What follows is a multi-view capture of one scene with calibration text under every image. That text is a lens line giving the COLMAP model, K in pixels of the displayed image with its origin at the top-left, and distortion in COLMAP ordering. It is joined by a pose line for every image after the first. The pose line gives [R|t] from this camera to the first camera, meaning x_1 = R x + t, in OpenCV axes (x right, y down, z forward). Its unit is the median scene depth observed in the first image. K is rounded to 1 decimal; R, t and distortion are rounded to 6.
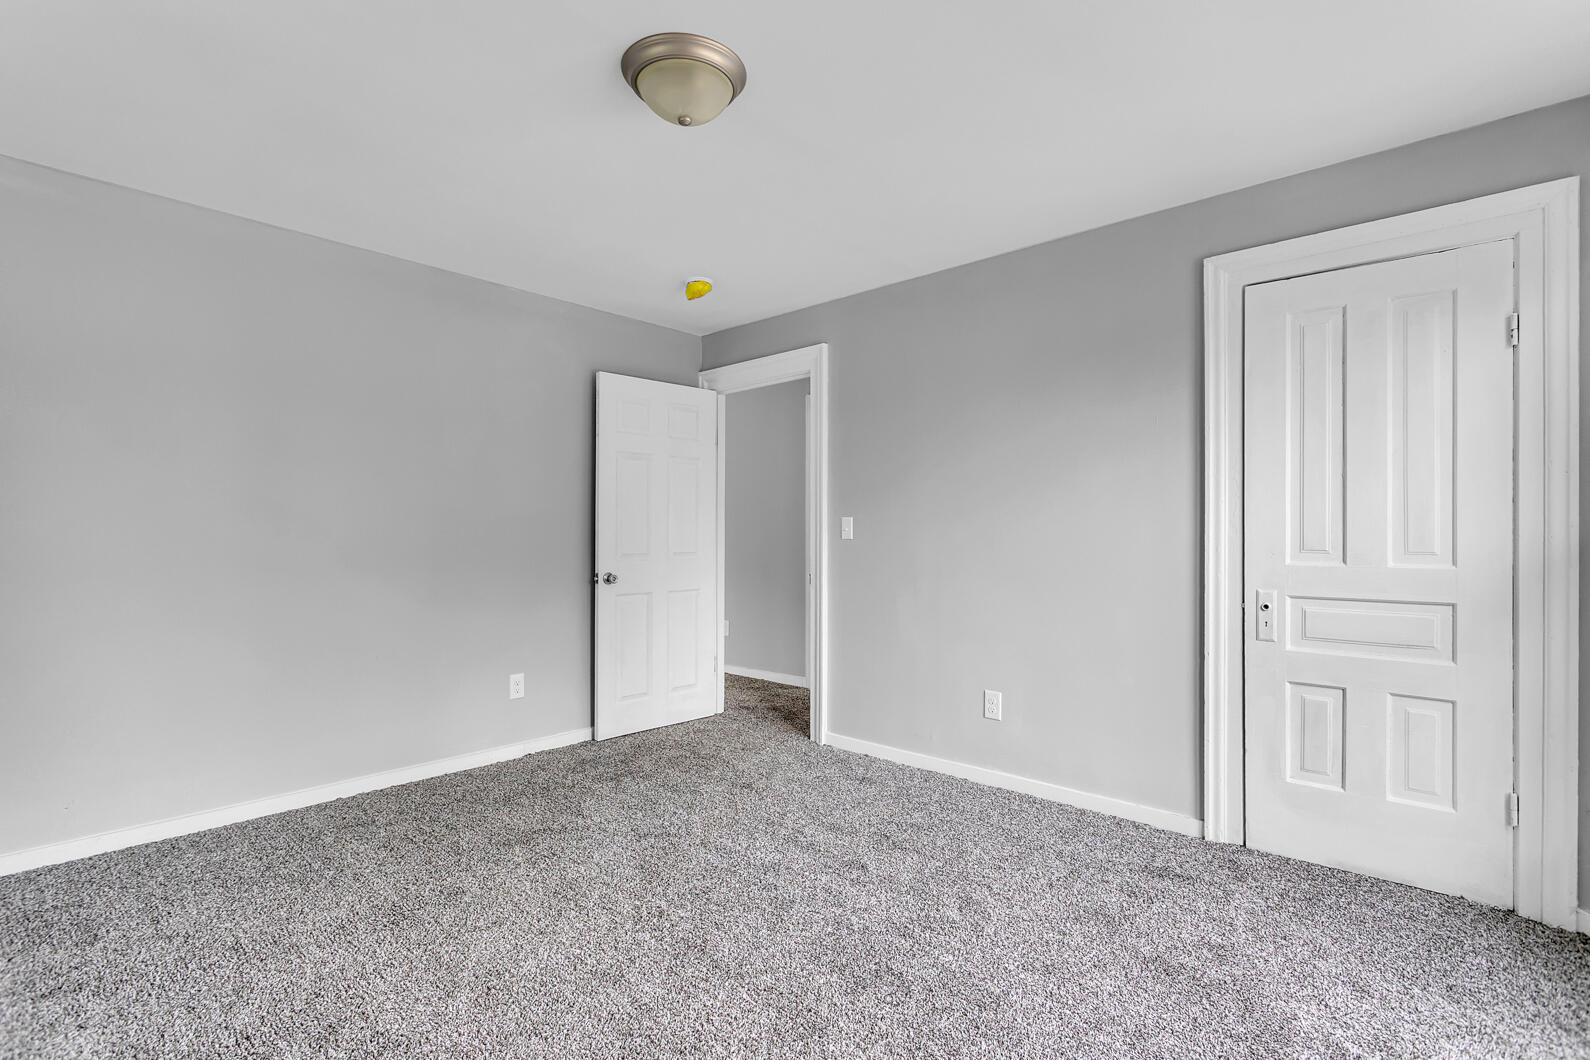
lens RADIAL K [[739.3, 0, 789.0], [0, 739.3, 526.8], [0, 0, 1]] dist [-0.001154, -0.000098]
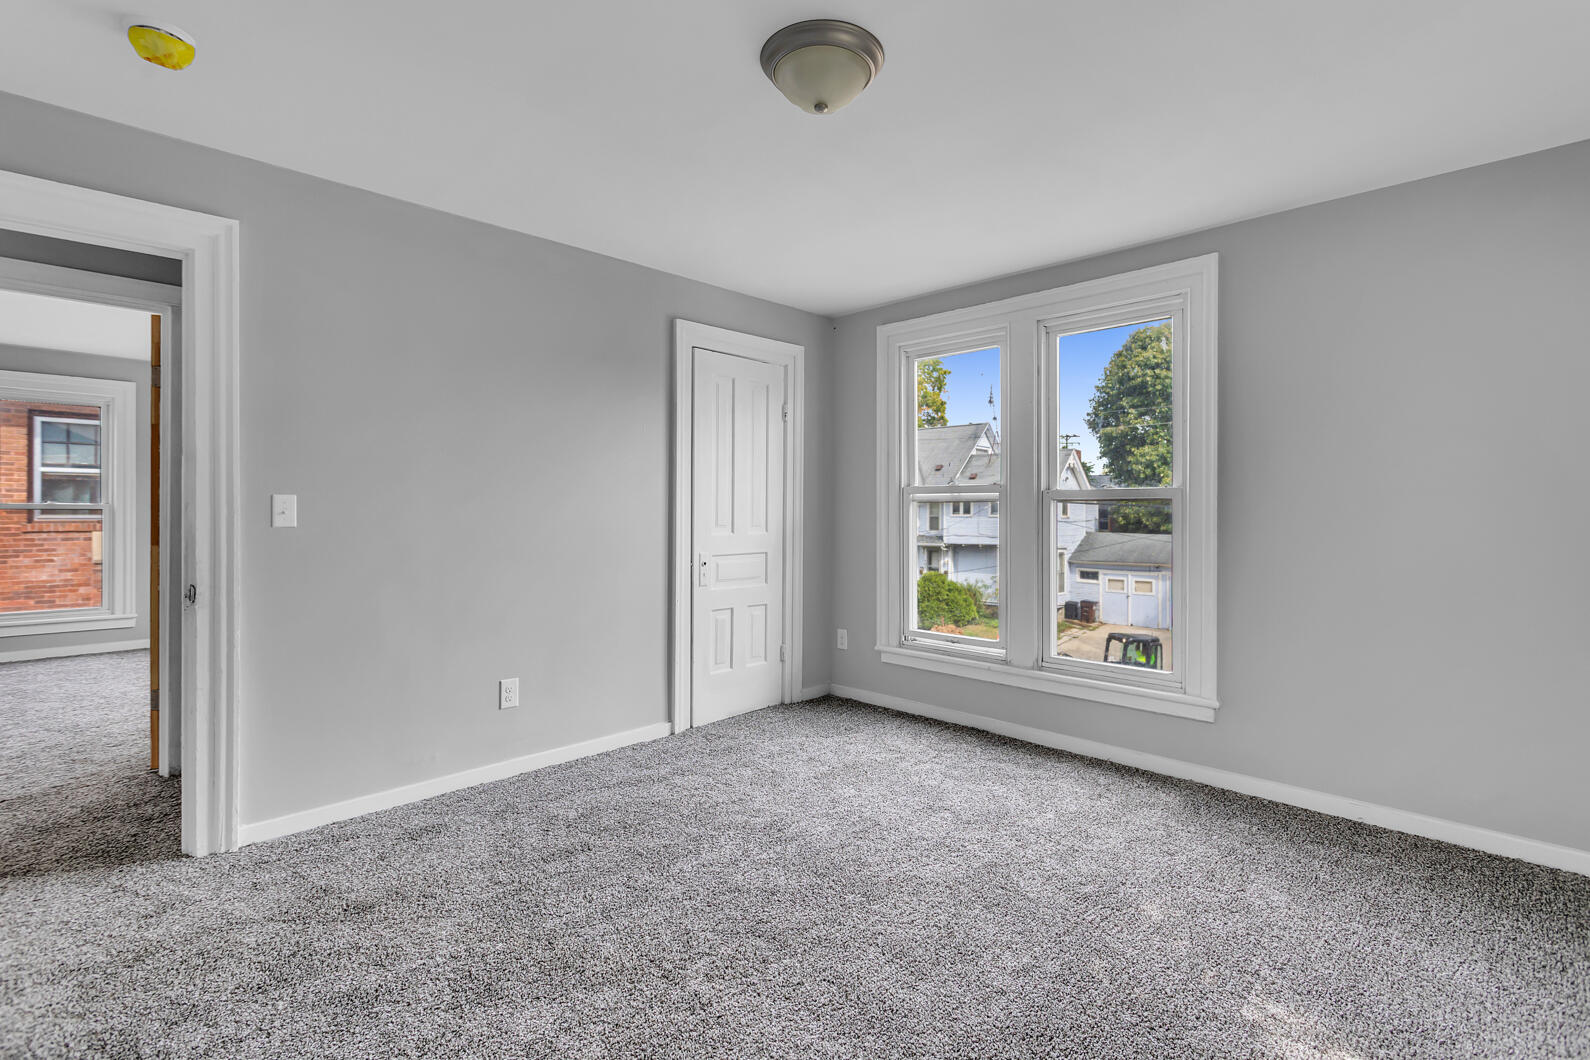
lens RADIAL K [[752.8, 0, 793.4], [0, 752.8, 511.8], [0, 0, 1]] dist [-0.000499, 0.000426]
pose [[0.044971, -0.005854, 0.998971, -0.739656], [-0.009754, 0.999933, 0.006299, -0.007832], [-0.998941, -0.010028, 0.044911, 0.623825]]
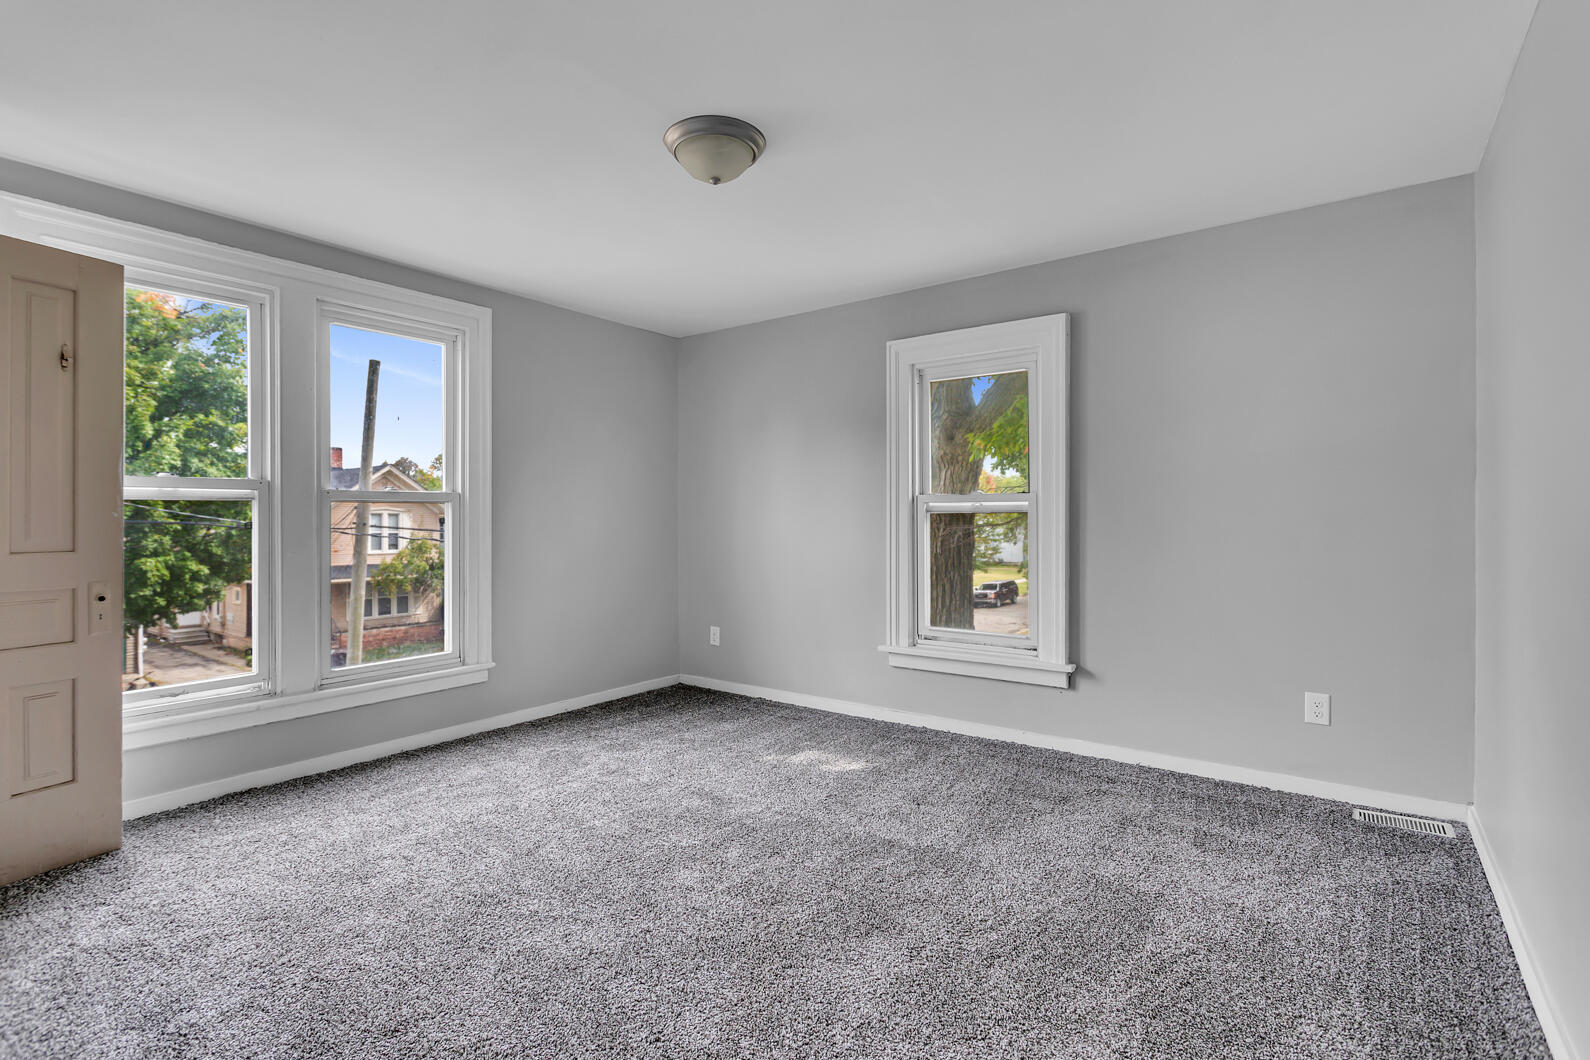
lens RADIAL K [[752.8, 0, 793.4], [0, 752.8, 511.8], [0, 0, 1]] dist [-0.000499, 0.000426]
pose [[-0.995967, -0.002089, -0.089698, -0.095471], [-0.001073, 0.999935, -0.011368, 0.005669], [0.089716, -0.011226, -0.995904, 1.425185]]
